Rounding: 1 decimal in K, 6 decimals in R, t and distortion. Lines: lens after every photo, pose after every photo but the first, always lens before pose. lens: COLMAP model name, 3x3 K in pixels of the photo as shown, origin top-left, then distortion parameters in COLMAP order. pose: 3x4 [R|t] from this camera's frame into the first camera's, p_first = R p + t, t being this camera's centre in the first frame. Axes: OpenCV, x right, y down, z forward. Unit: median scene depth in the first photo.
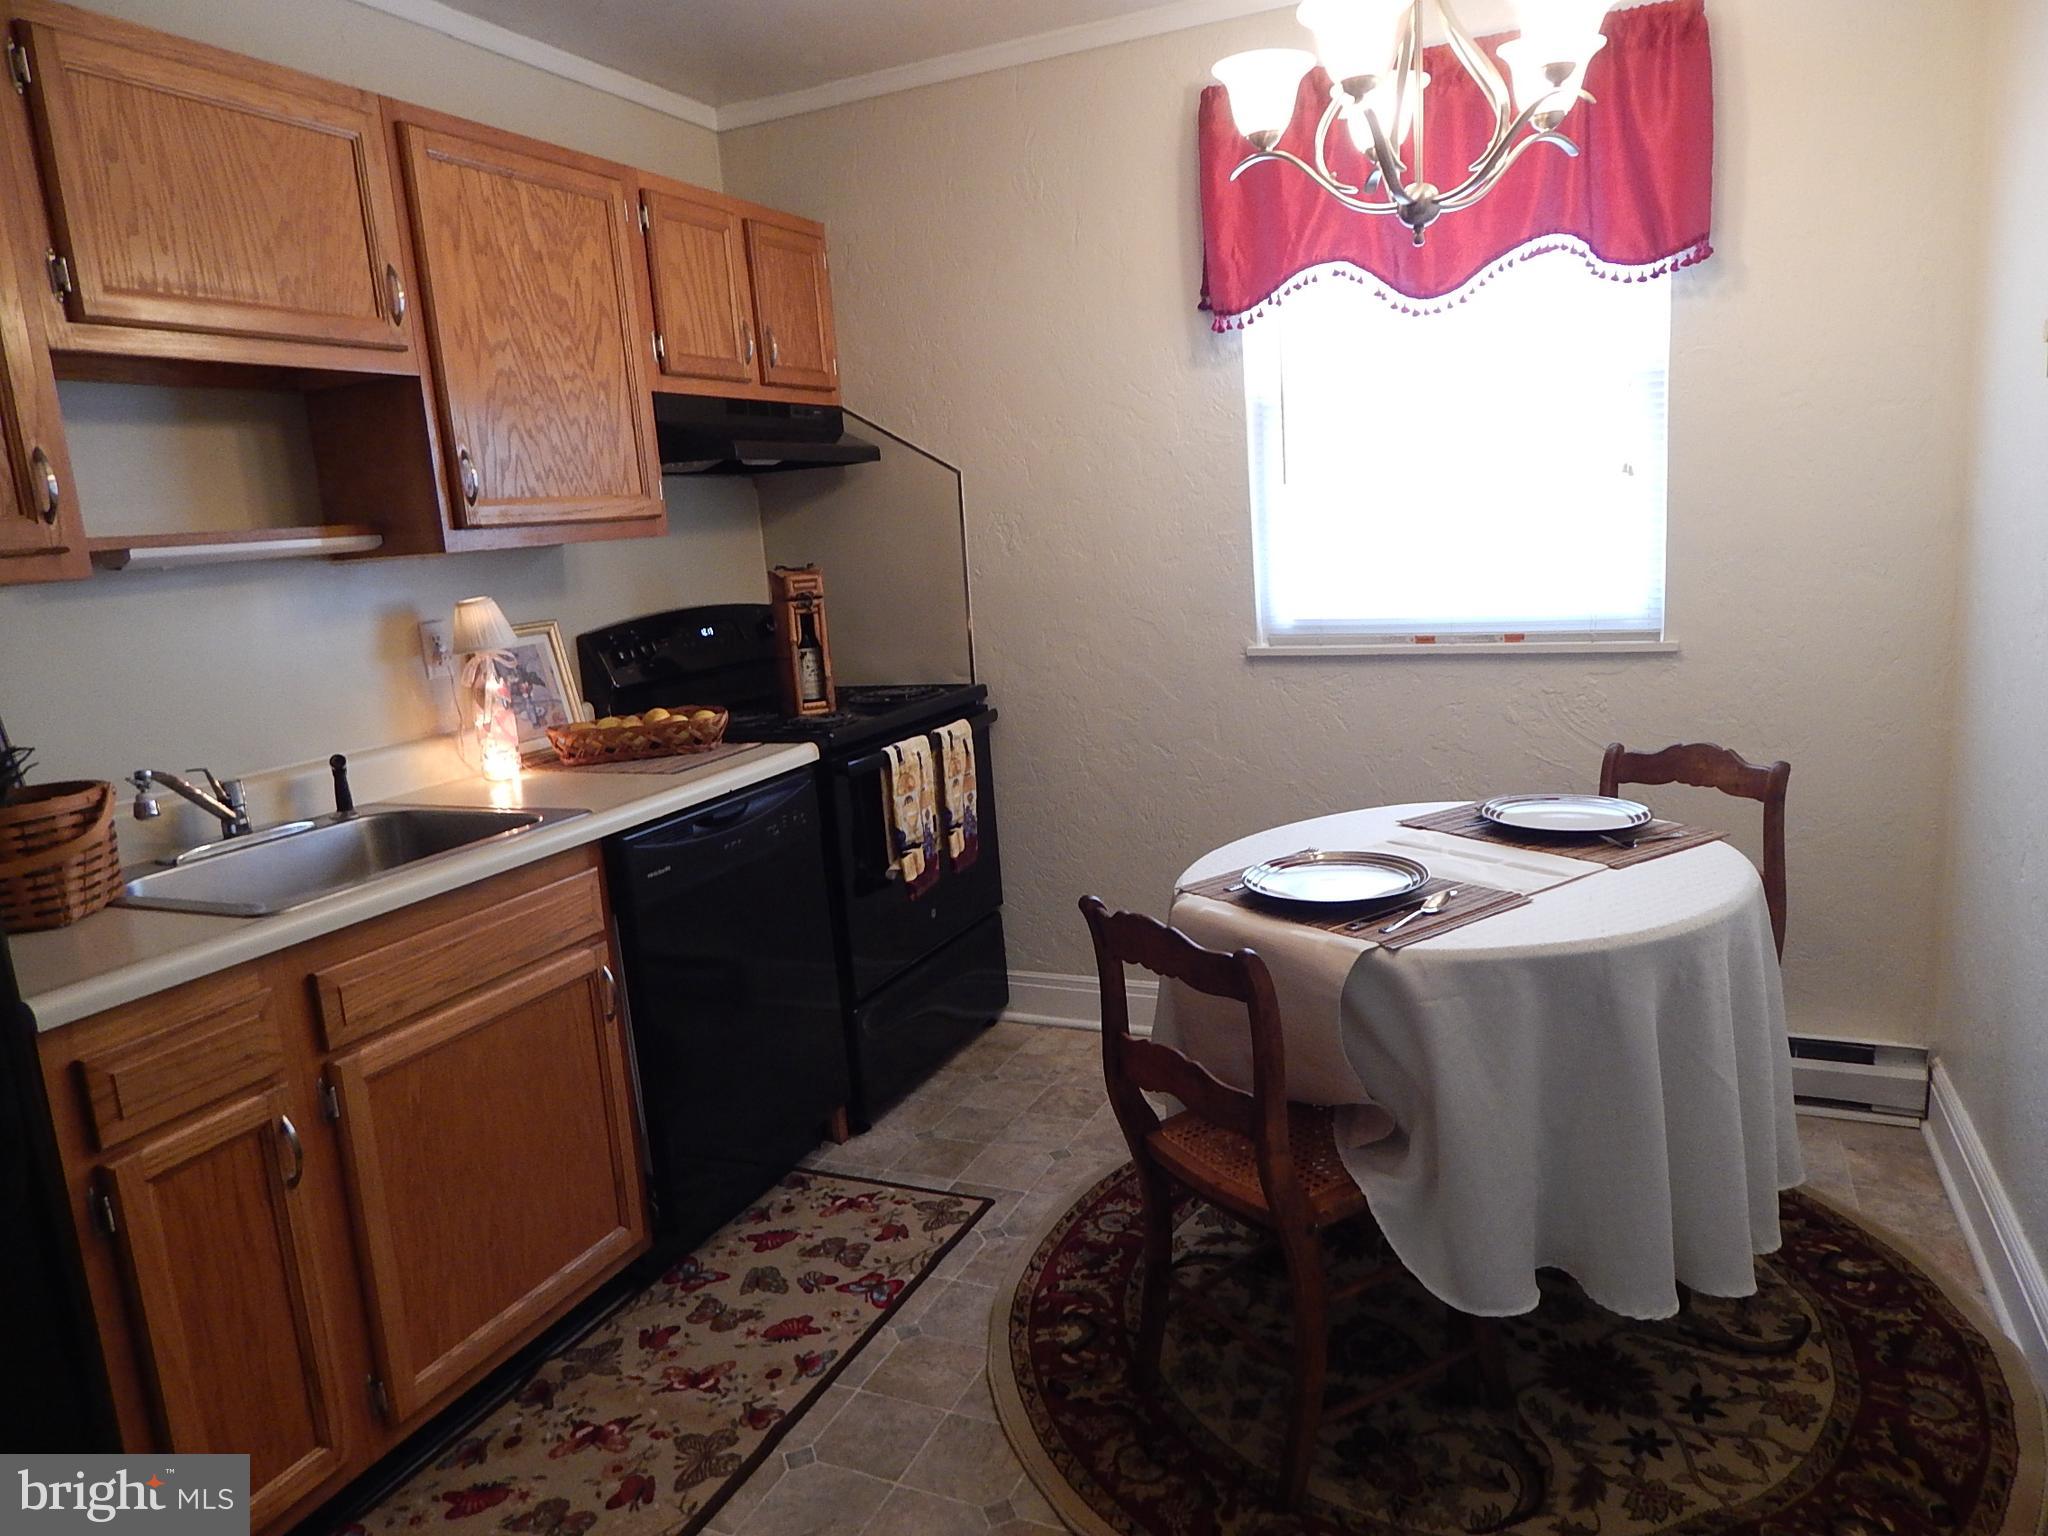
lens RADIAL K [[1385.7, 0, 1024.0], [0, 1385.7, 768.0], [0, 0, 1]] dist [0.034390, -0.001861]
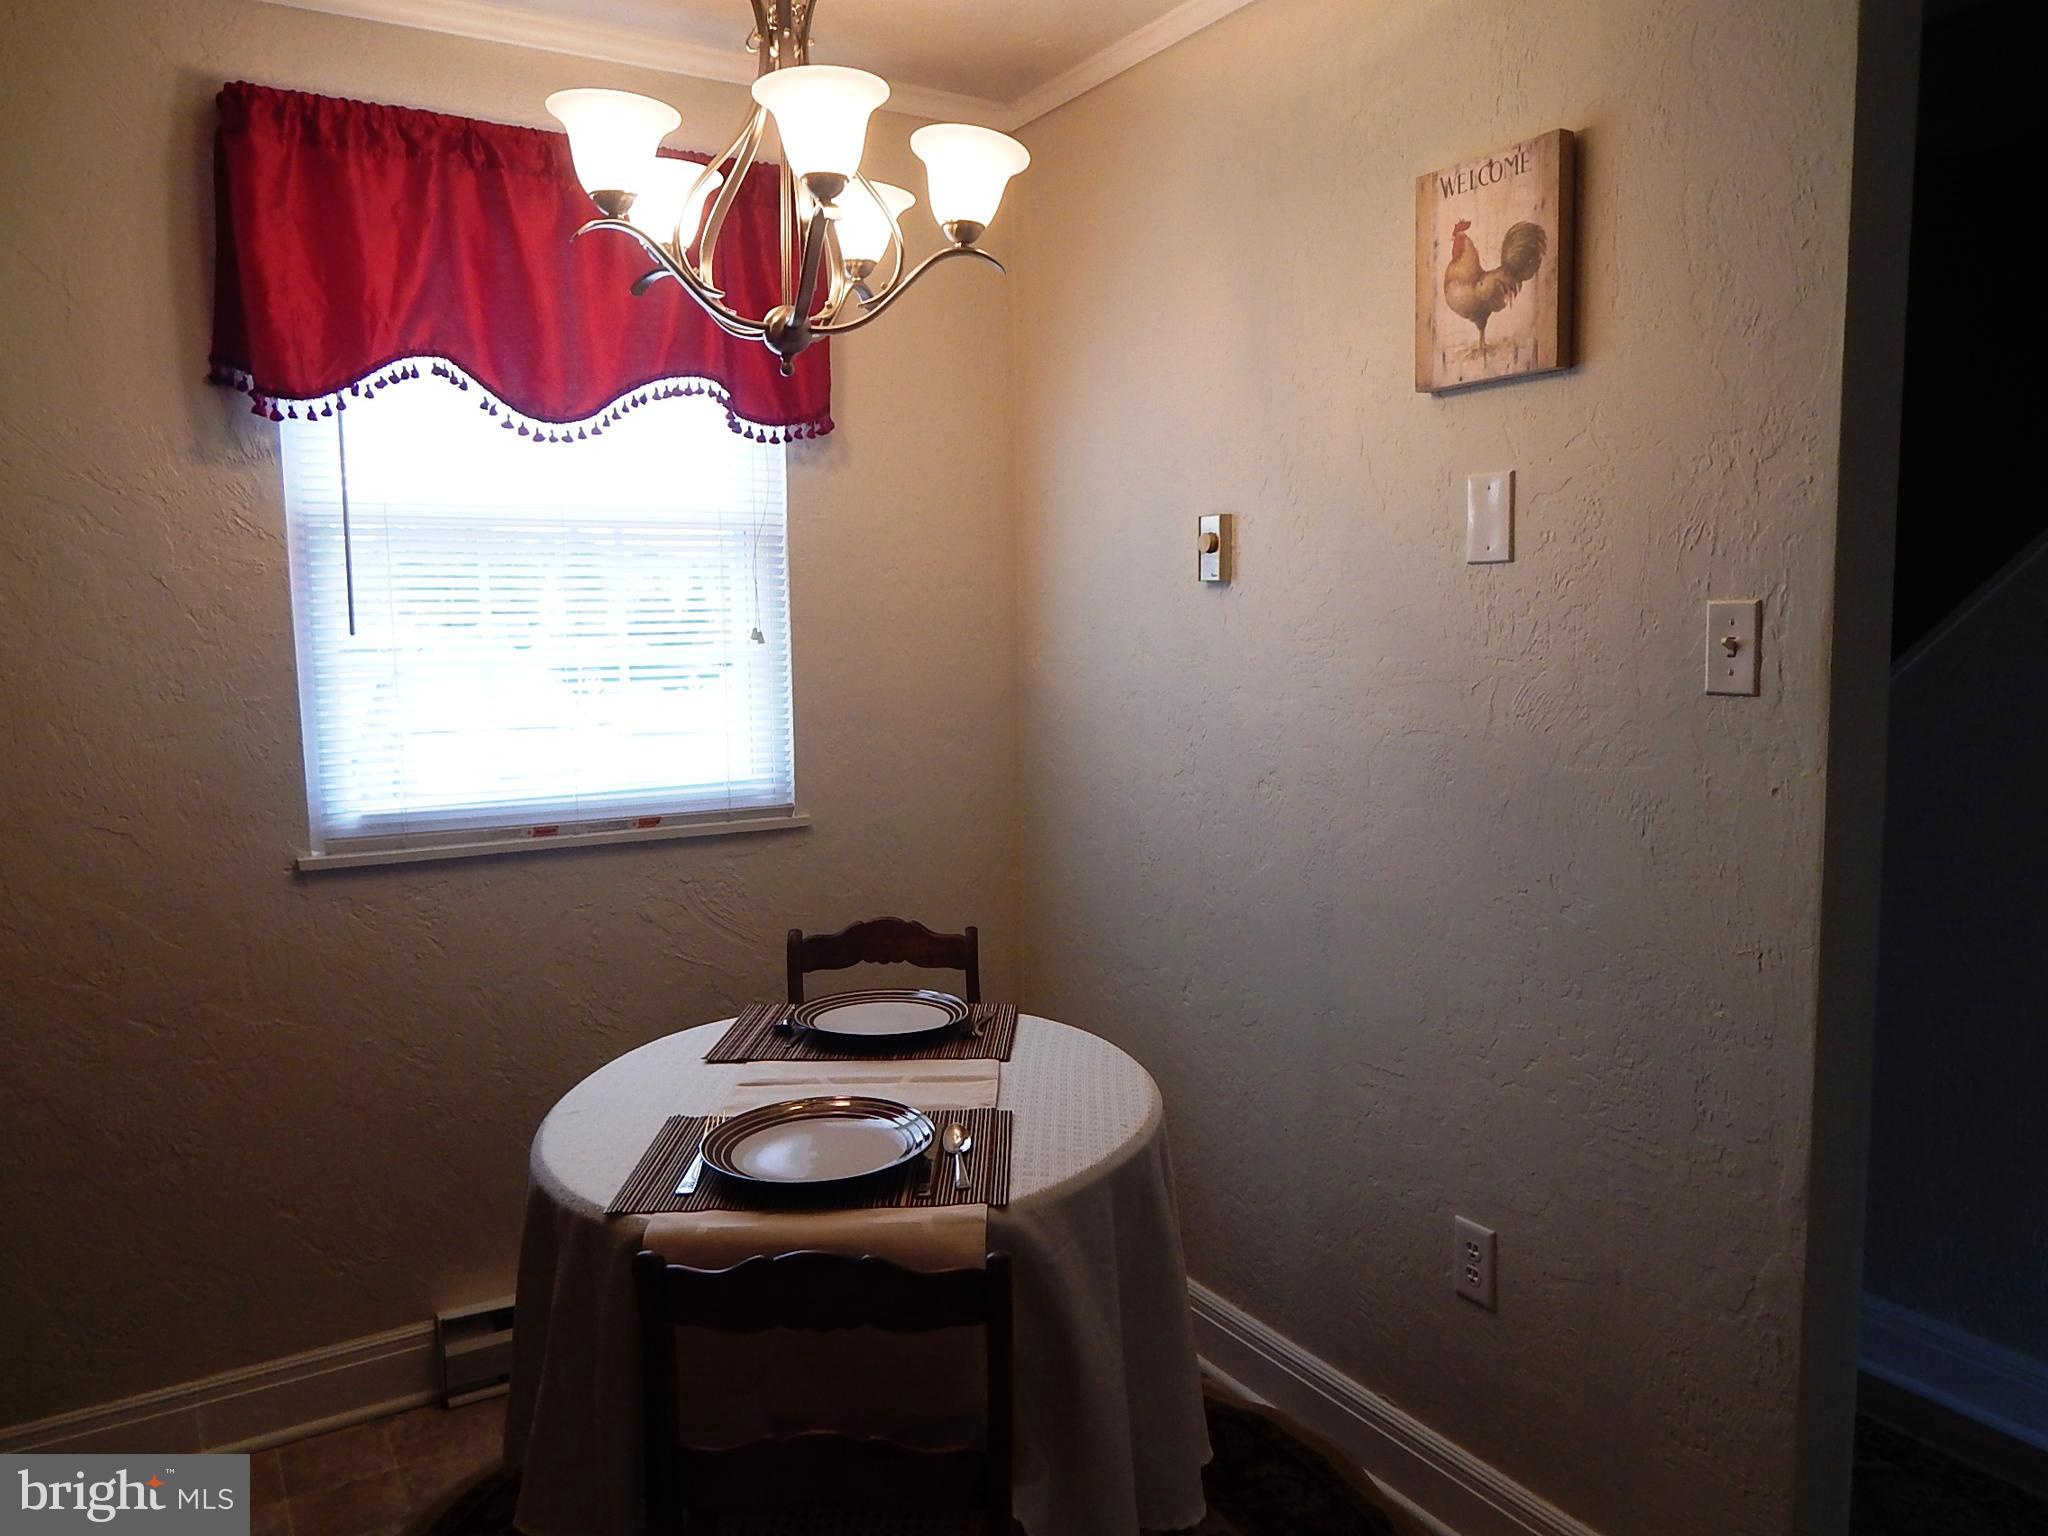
lens RADIAL K [[1524.9, 0, 1024.0], [0, 1524.9, 768.0], [0, 0, 1]] dist [-0.002425, 0.001063]
pose [[0.562166, -0.034230, 0.826316, -0.334044], [0.130982, 0.990218, -0.048091, -0.058514], [-0.816586, 0.135267, 0.561150, 0.319481]]
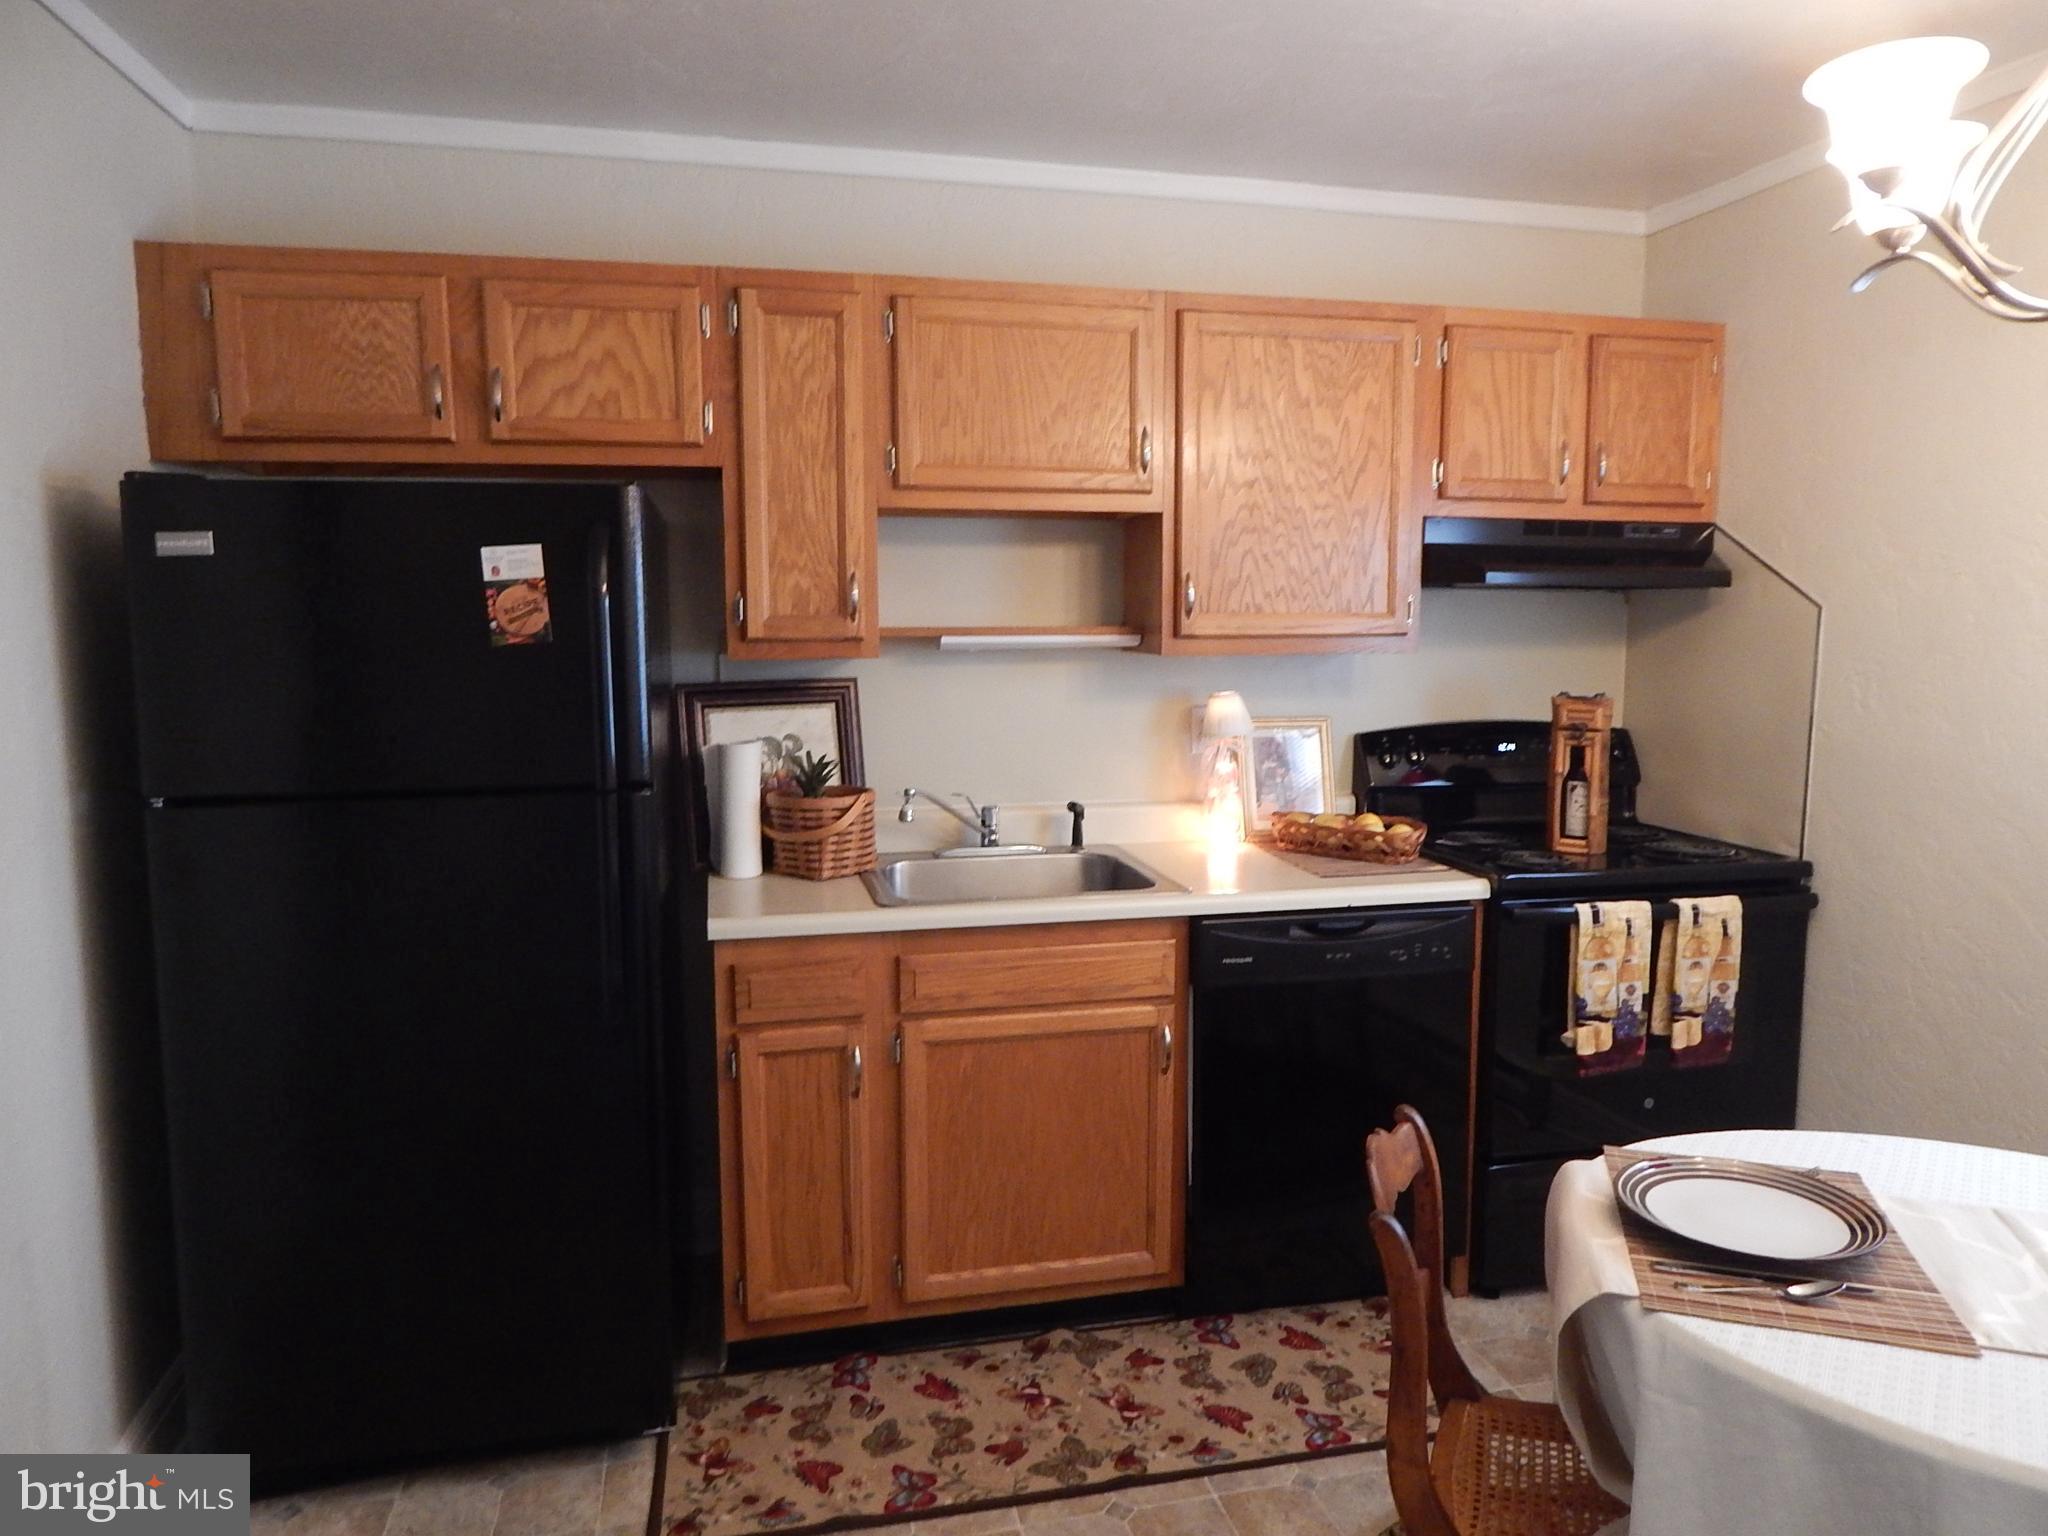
lens RADIAL K [[1387.5, 0, 1035.5], [0, 1387.5, 773.4], [0, 0, 1]] dist [0.036164, -0.021979]
pose [[0.609924, 0.171444, -0.773692, 0.435180], [-0.192076, 0.979188, 0.065561, -0.104035], [0.768830, 0.108620, 0.630161, 0.155791]]
